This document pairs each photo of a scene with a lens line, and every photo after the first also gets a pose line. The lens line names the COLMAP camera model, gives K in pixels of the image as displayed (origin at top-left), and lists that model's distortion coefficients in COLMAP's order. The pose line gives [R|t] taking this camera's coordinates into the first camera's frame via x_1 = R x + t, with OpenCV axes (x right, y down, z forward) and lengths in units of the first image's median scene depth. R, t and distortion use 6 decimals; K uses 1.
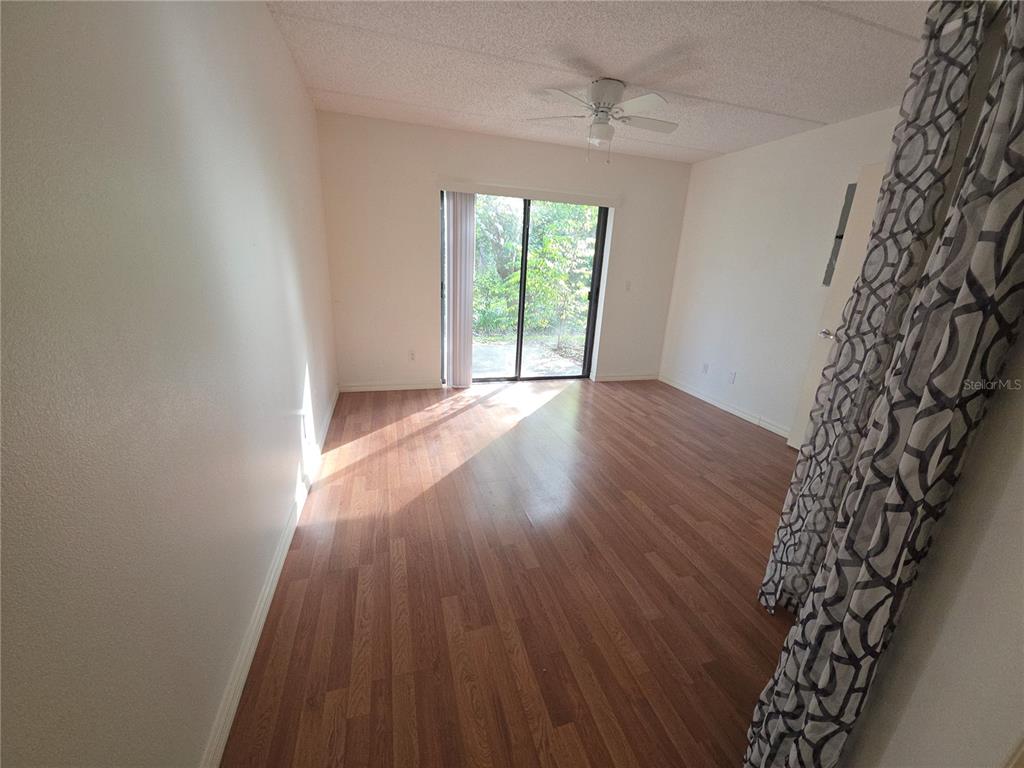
lens RADIAL K [[406.9, 0, 516.6], [0, 406.9, 385.8], [0, 0, 1]] dist [0.013017, -0.008009]
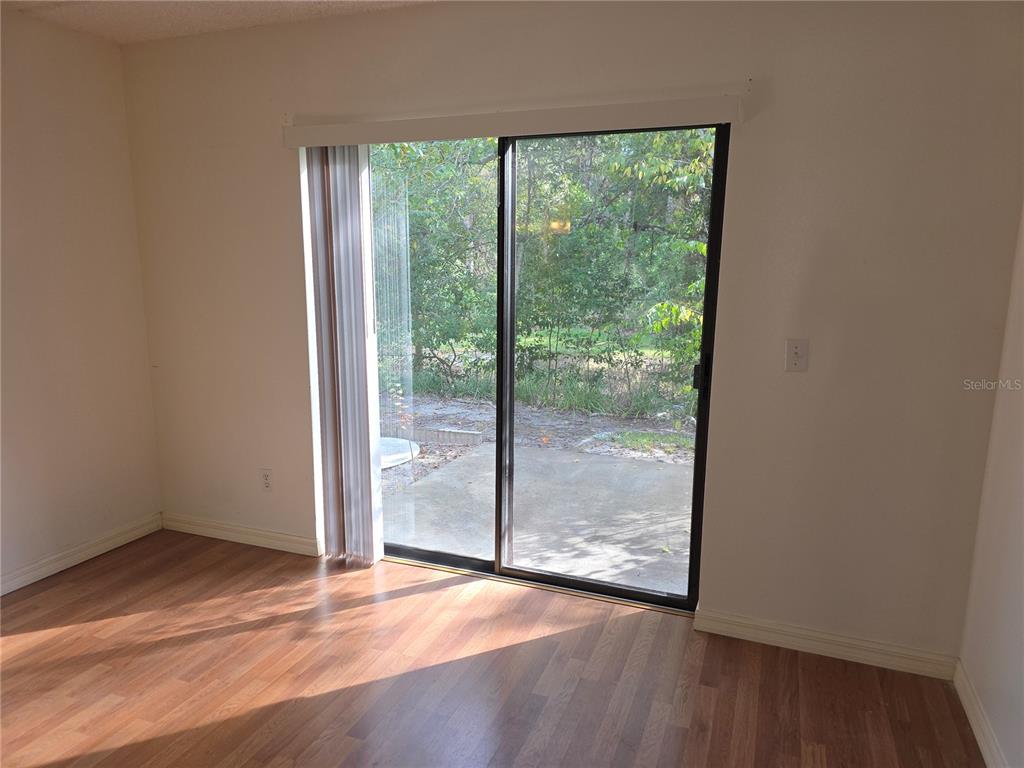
lens RADIAL K [[688.5, 0, 525.8], [0, 688.5, 388.5], [0, 0, 1]] dist [0.089111, -0.081308]
pose [[0.782820, 0.070832, -0.618204, 0.496638], [-0.153503, 0.984778, -0.081544, -0.160419], [0.603018, 0.158731, 0.781776, 0.514207]]
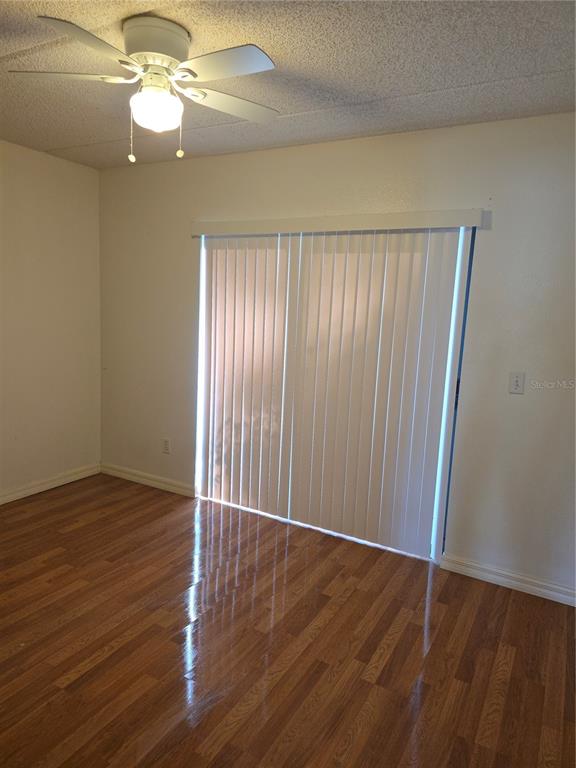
lens RADIAL K [[516.4, 0, 292.2], [0, 516.4, 382.1], [0, 0, 1]] dist [0.089111, -0.081308]
pose [[0.690113, 0.089467, -0.718150, 0.586299], [-0.225105, 0.969641, -0.095519, -0.146633], [0.687802, 0.227578, 0.689302, 0.467802]]
